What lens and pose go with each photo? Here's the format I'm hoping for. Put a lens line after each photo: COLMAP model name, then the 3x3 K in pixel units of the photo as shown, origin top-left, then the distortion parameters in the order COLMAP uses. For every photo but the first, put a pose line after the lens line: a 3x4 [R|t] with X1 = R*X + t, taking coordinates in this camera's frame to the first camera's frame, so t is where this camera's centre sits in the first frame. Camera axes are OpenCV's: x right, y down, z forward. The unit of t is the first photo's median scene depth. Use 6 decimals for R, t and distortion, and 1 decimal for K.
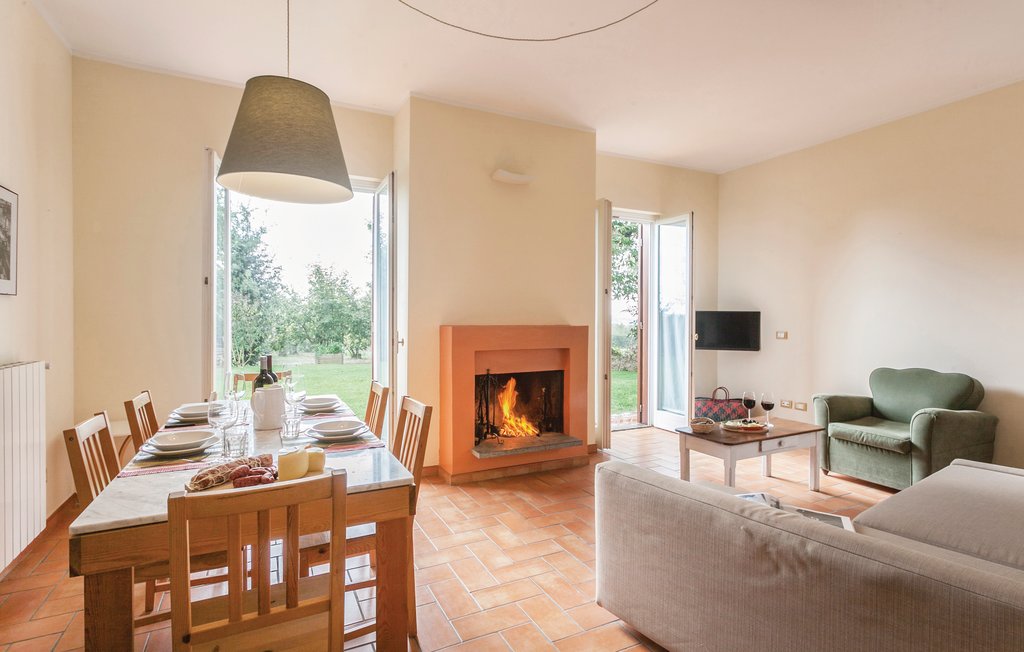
lens RADIAL K [[507.2, 0, 502.4], [0, 507.2, 319.5], [0, 0, 1]] dist [-0.000518, -0.000070]
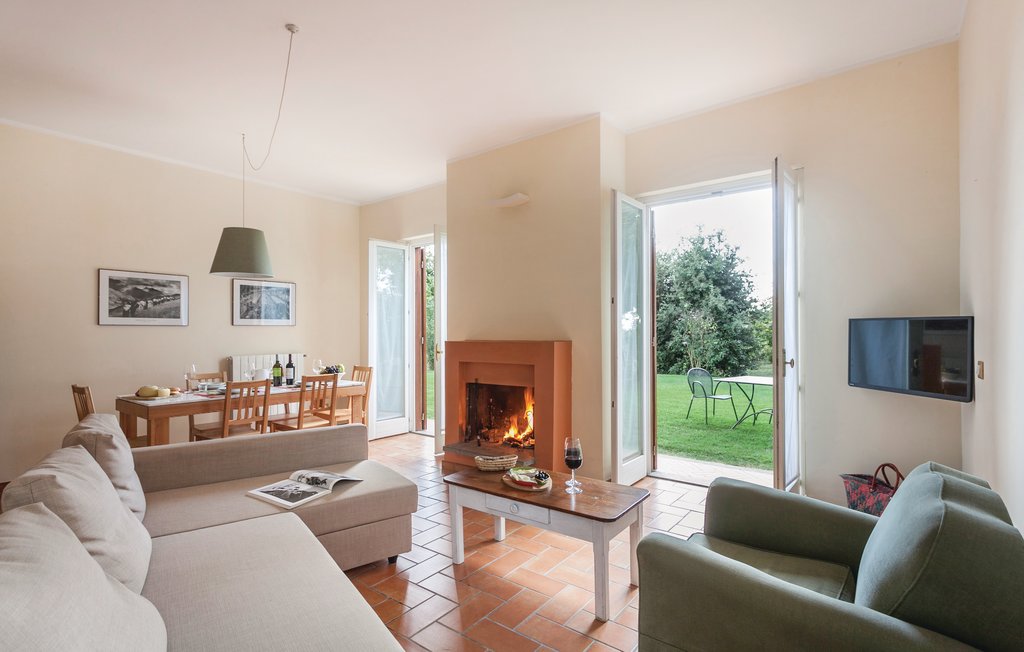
lens RADIAL K [[488.3, 0, 512.0], [0, 488.3, 326.0], [0, 0, 1]] dist [0.000726, 0.000425]
pose [[0.443483, -0.020737, -0.896043, 0.986645], [-0.001887, 0.999709, -0.024070, 0.006303], [0.896281, 0.012365, 0.443315, 0.584177]]
